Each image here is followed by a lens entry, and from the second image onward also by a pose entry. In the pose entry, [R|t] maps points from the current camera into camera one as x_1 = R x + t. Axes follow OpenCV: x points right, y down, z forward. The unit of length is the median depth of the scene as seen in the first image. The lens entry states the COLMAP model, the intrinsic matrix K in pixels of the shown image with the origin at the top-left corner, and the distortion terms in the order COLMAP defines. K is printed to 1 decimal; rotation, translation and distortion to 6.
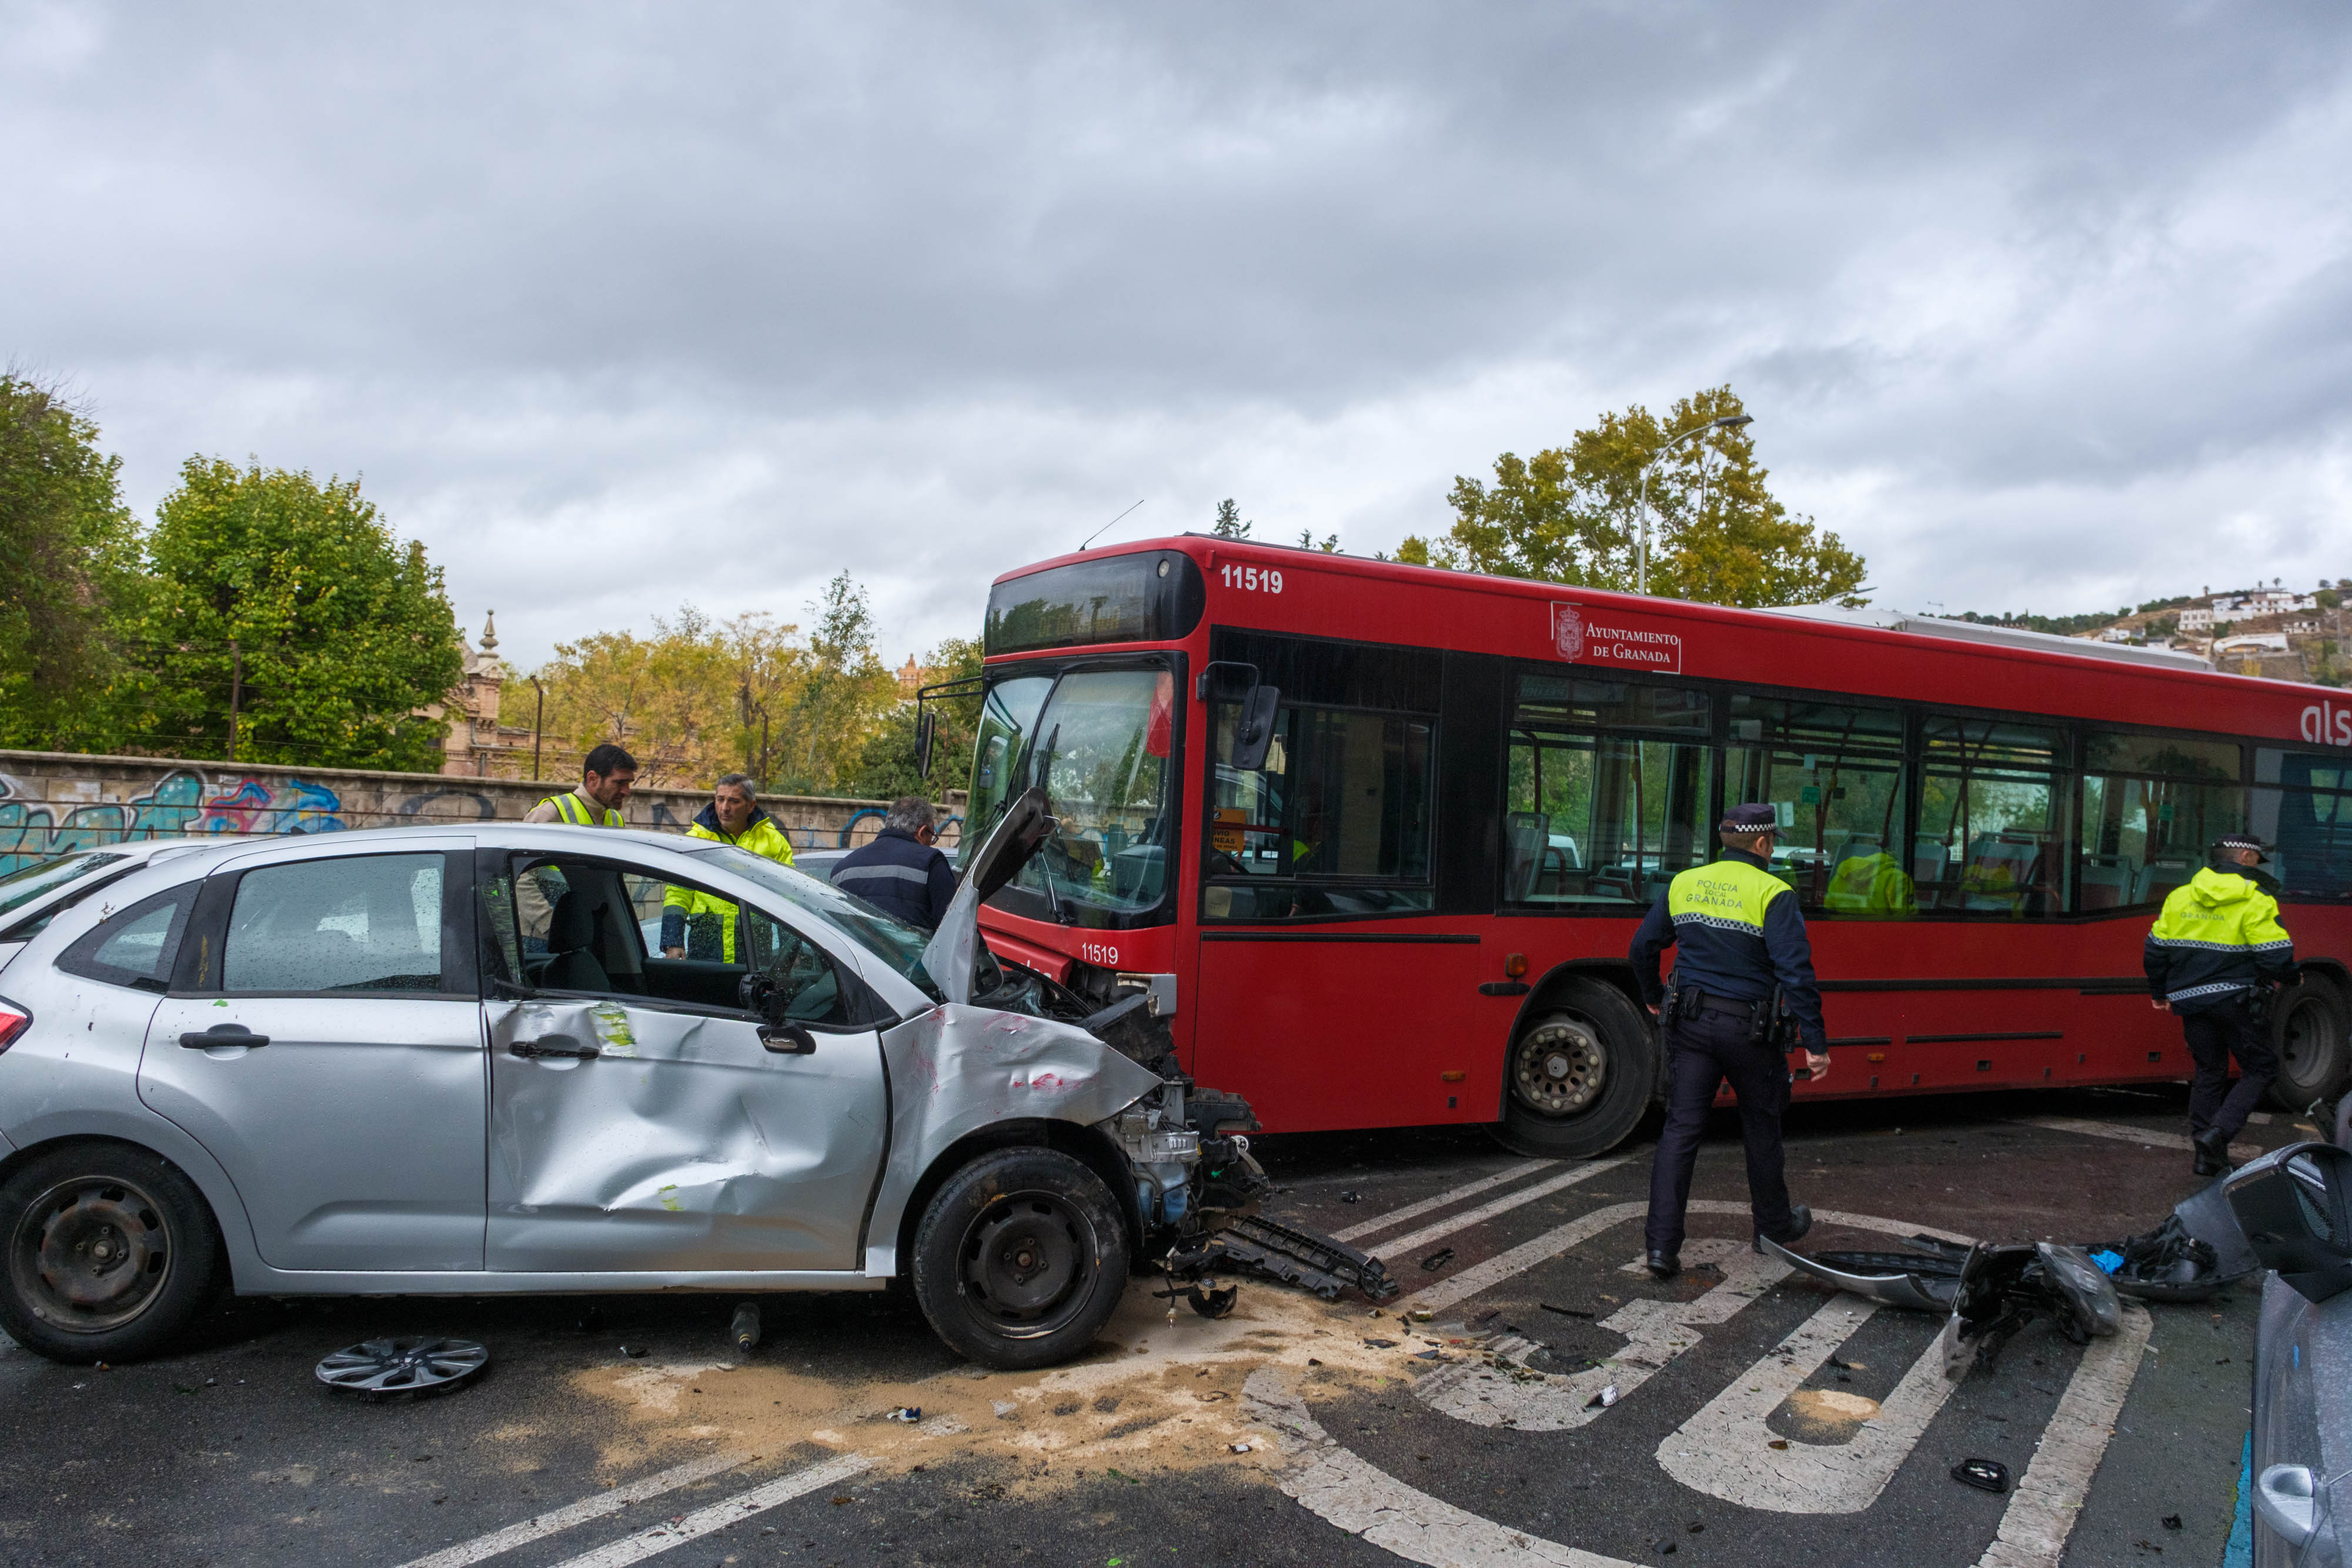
lens RADIAL K [[1597.1, 0, 1165.4], [0, 1597.1, 780.6], [0, 0, 1]] dist [-0.010146, 0.014491]
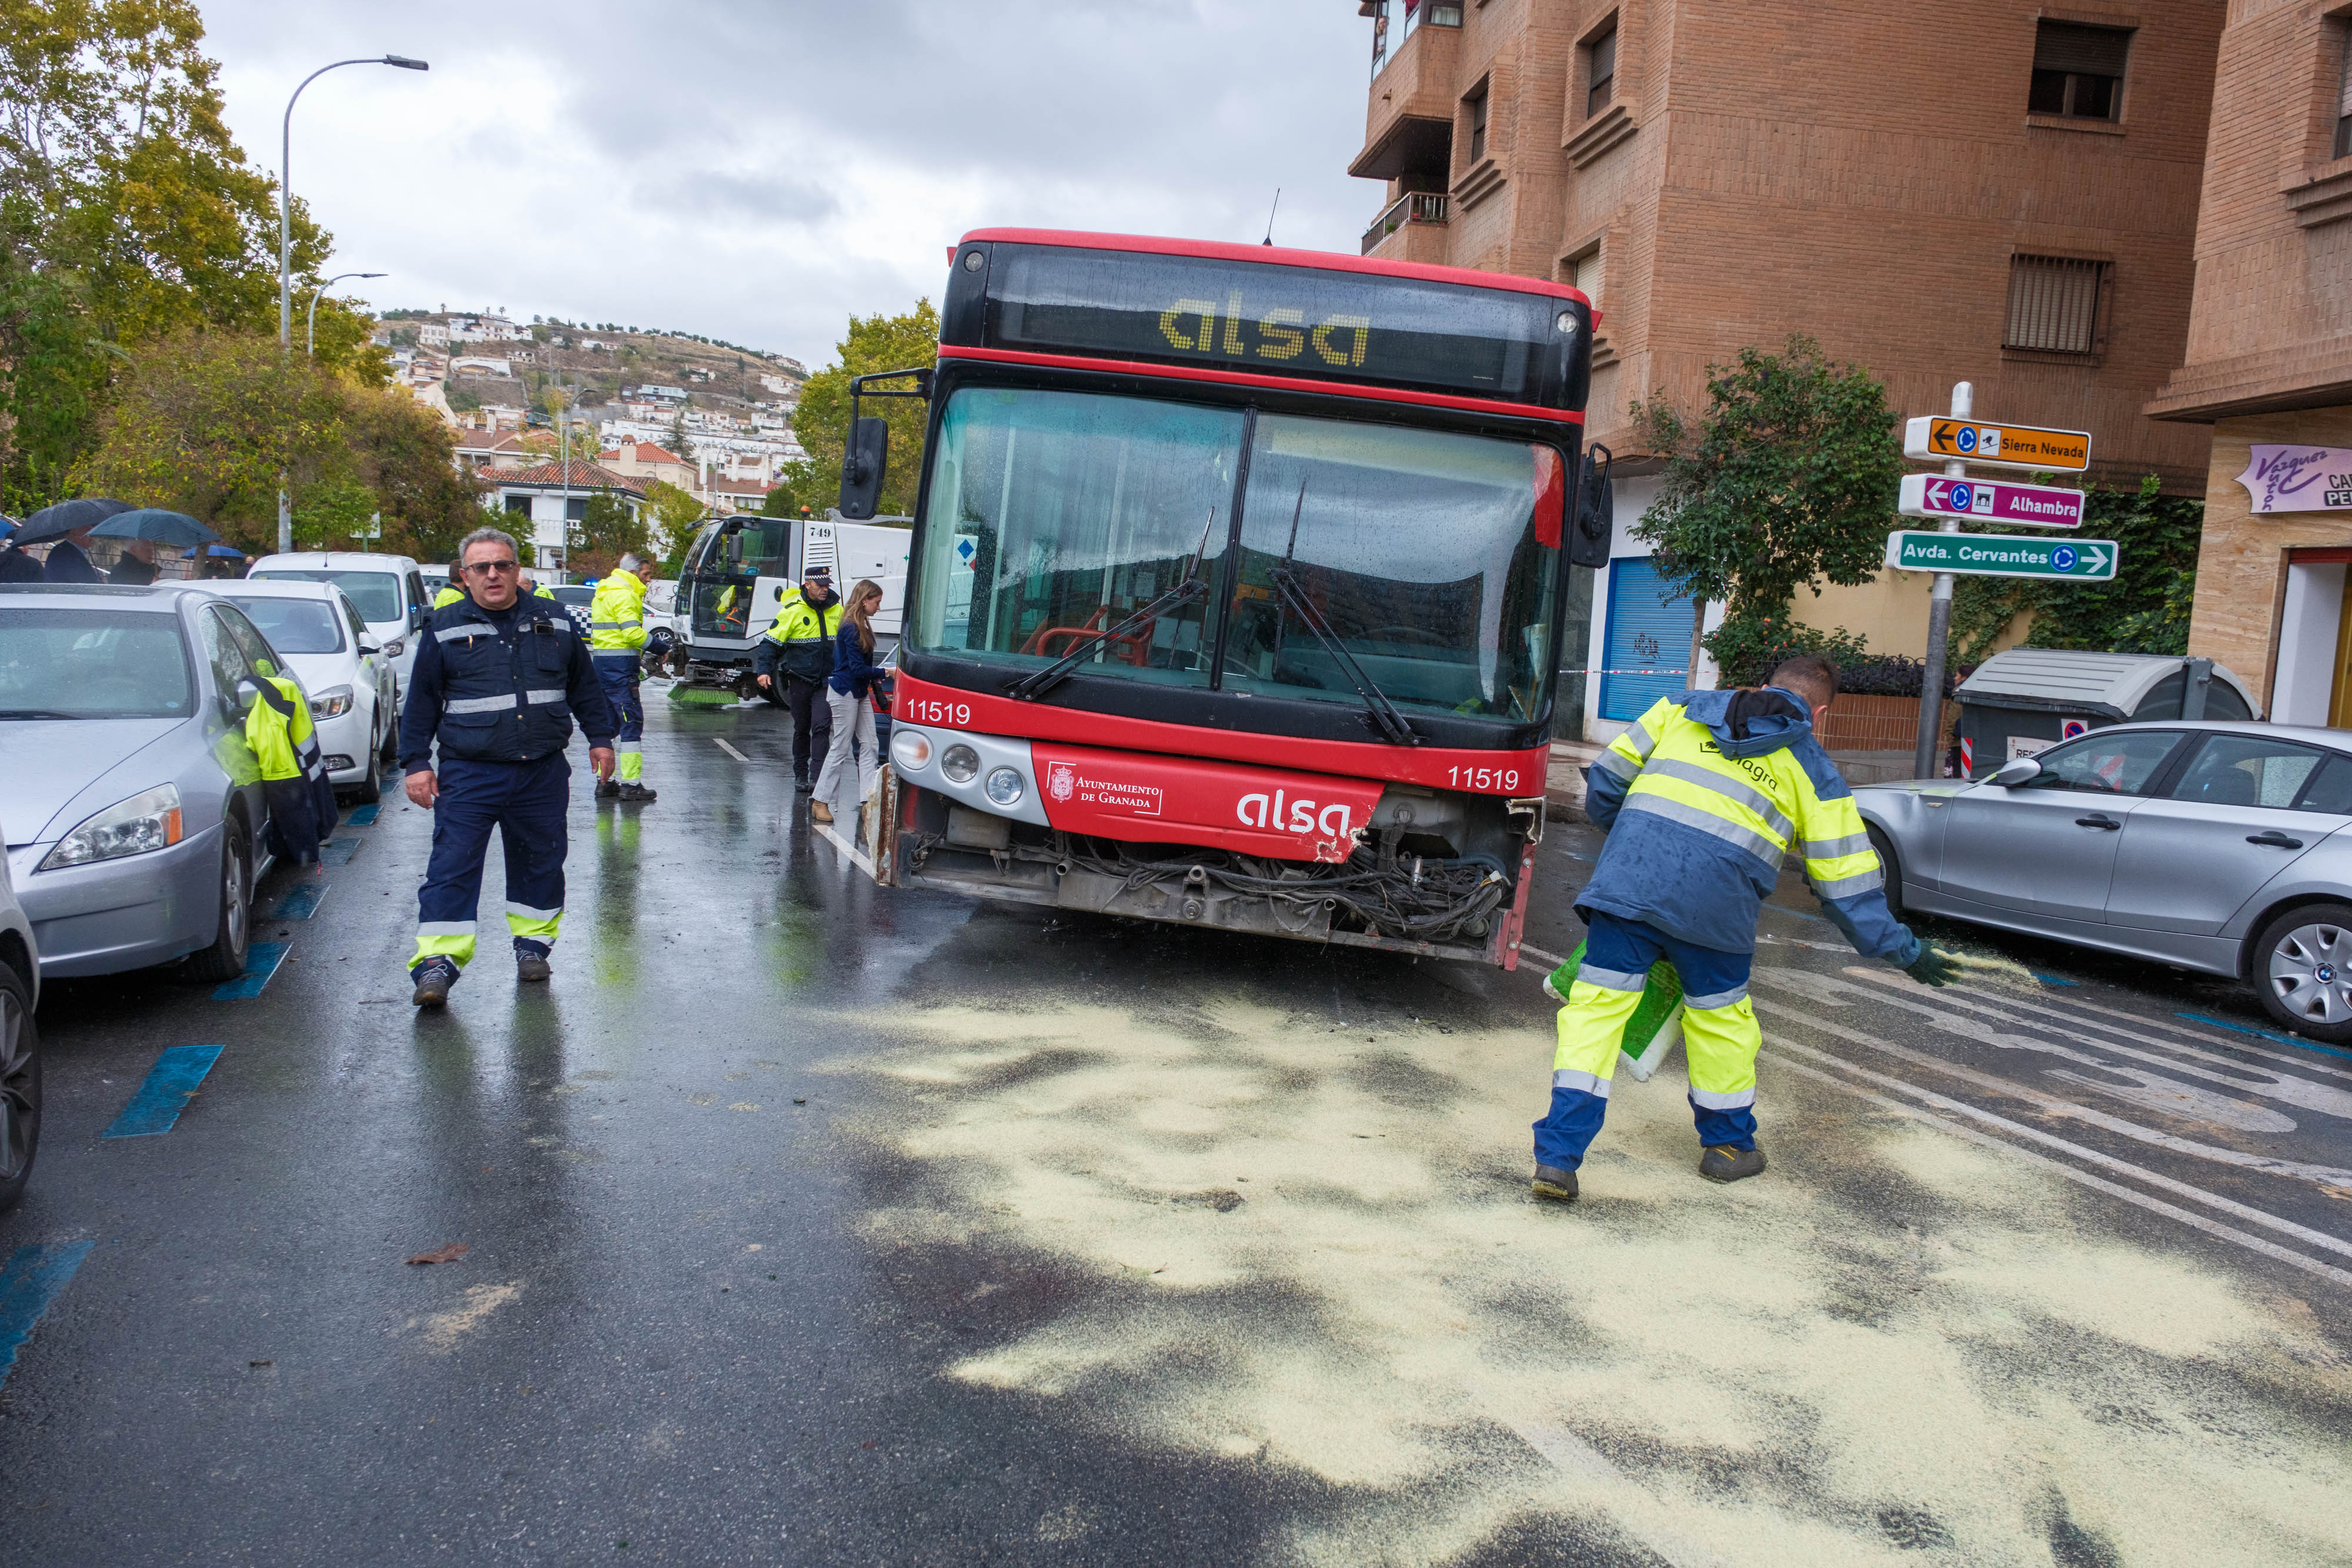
lens RADIAL K [[1597.1, 0, 1165.2], [0, 1597.1, 780.3], [0, 0, 1]] dist [-0.010146, 0.014491]
pose [[0.521647, -0.085424, 0.848874, -0.789243], [-0.074366, 0.986635, 0.144986, 0.004003], [-0.849914, -0.138758, 0.508323, 0.638078]]
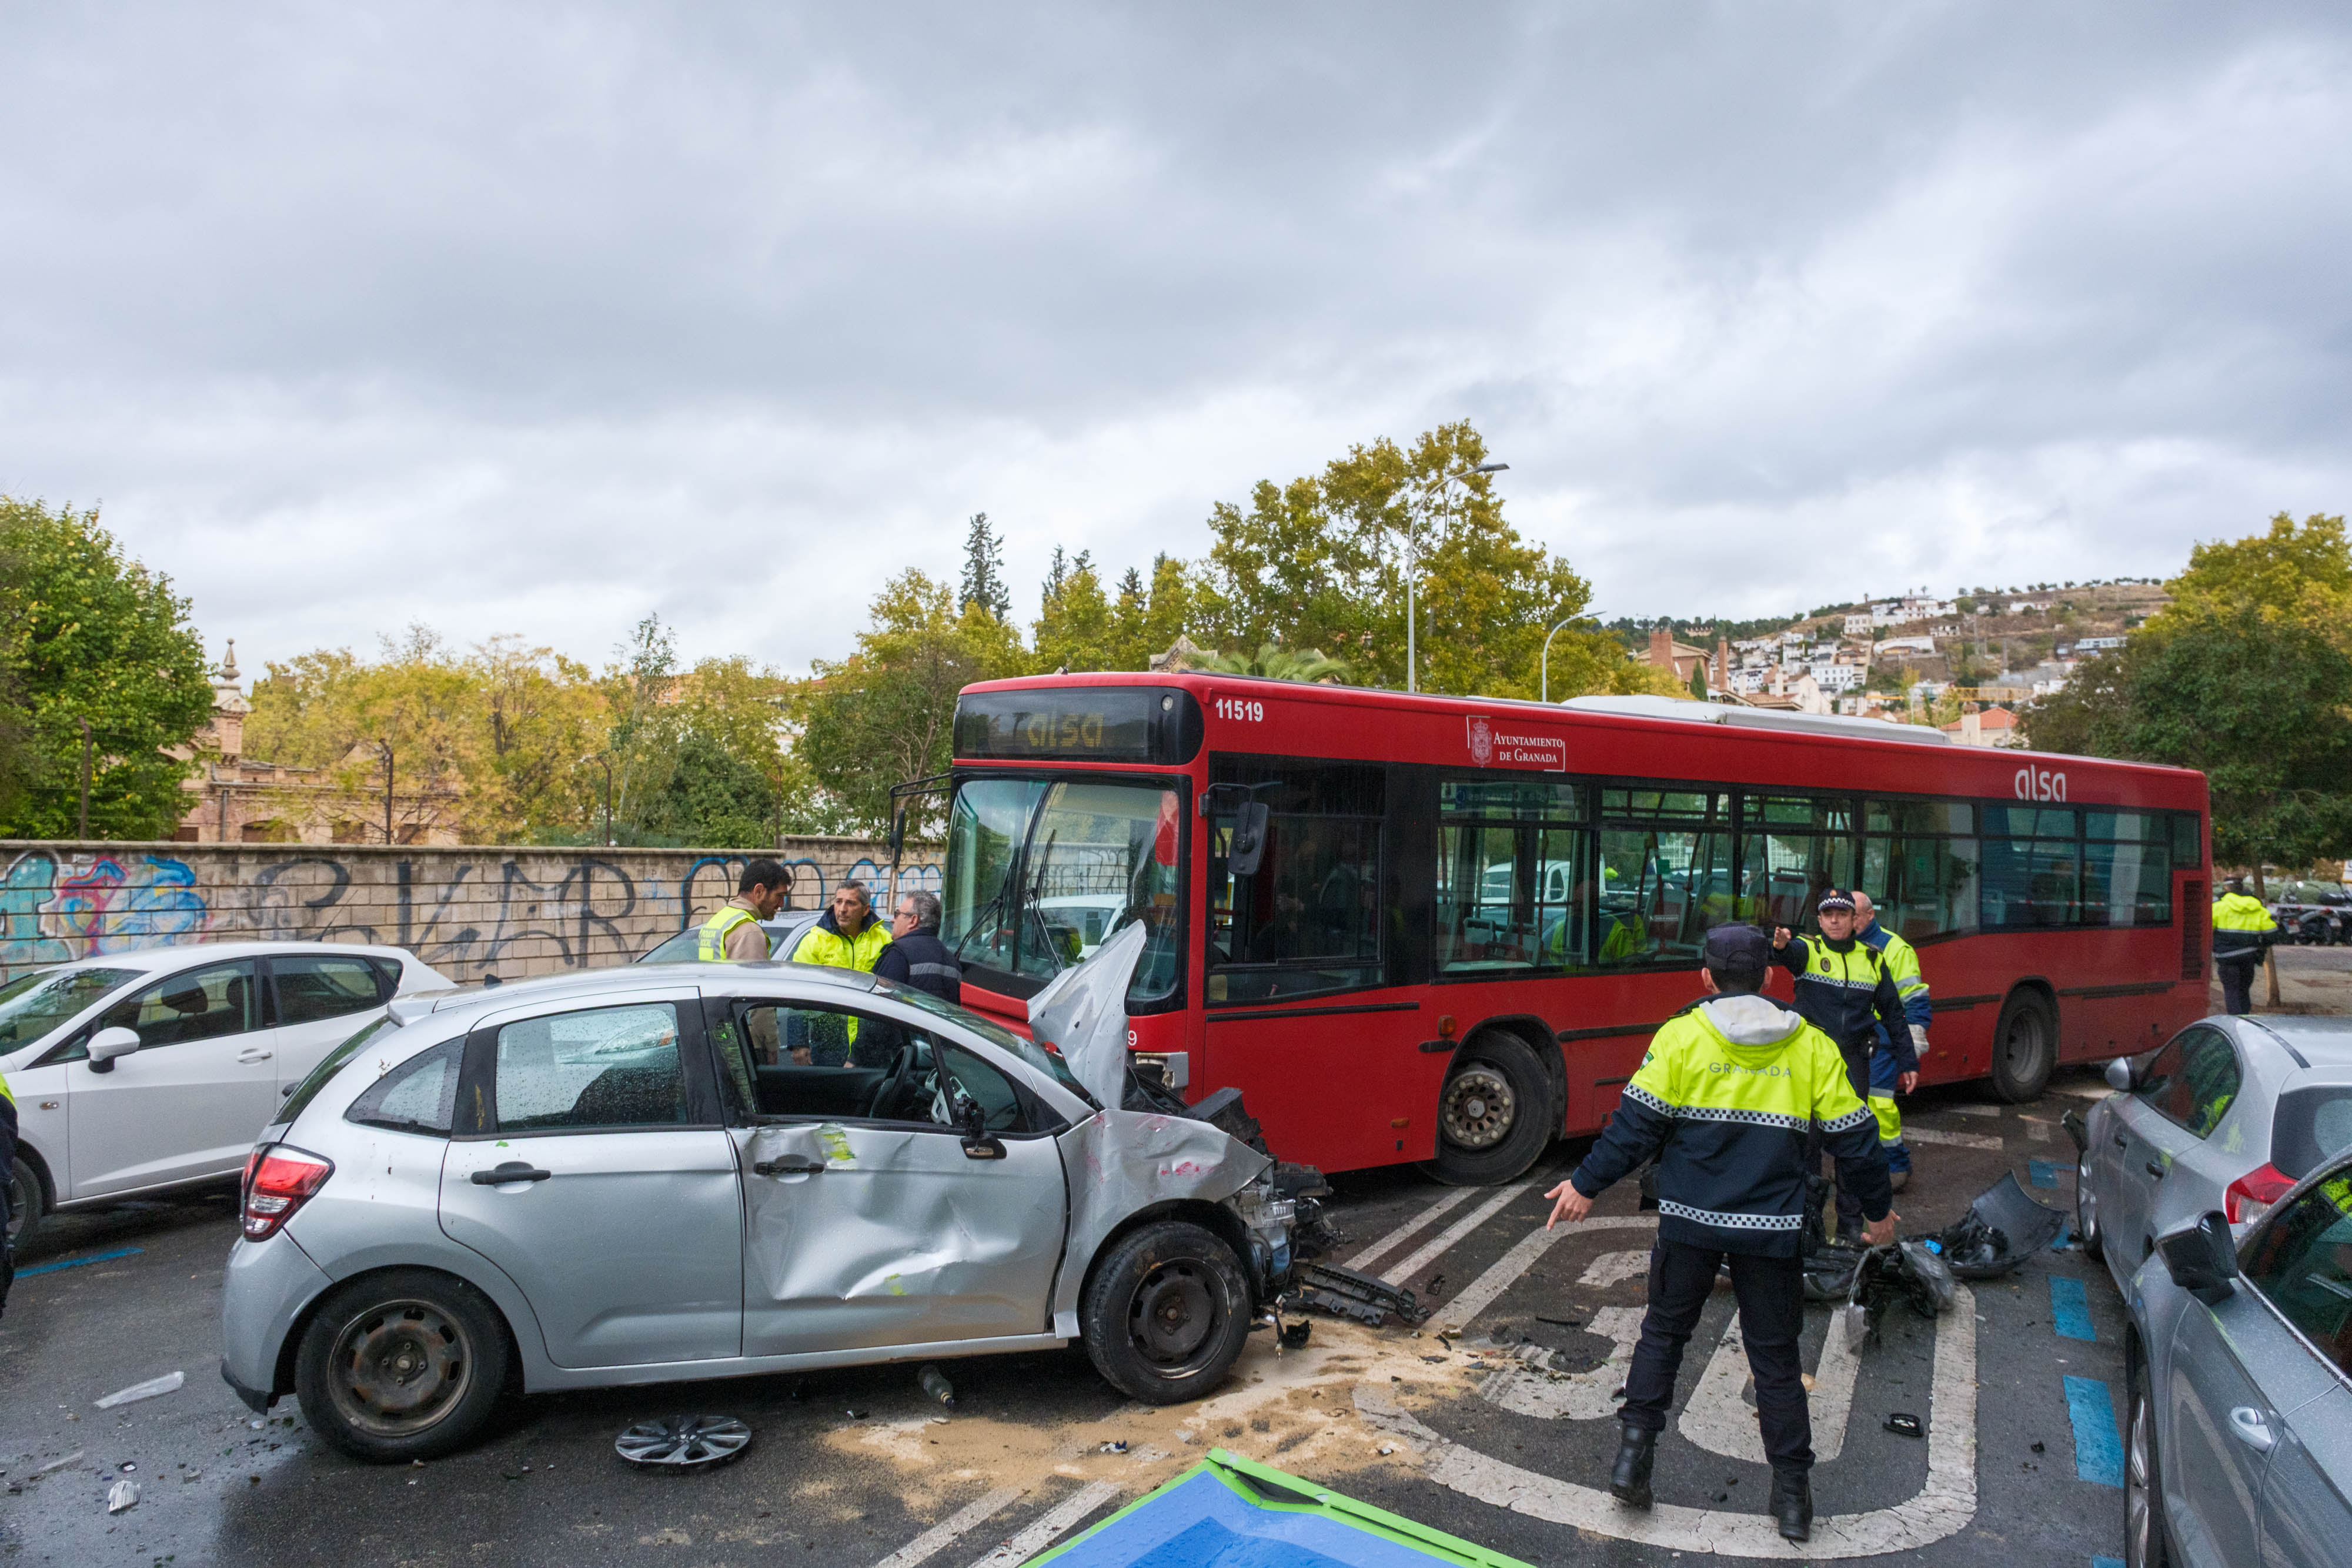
lens RADIAL K [[1597.1, 0, 1158.0], [0, 1597.1, 781.2], [0, 0, 1]] dist [-0.010146, 0.014491]
pose [[0.987096, -0.017668, 0.159150, -0.173626], [0.018000, 0.999838, -0.000645, -0.067231], [-0.159113, 0.003501, 0.987254, -0.132022]]
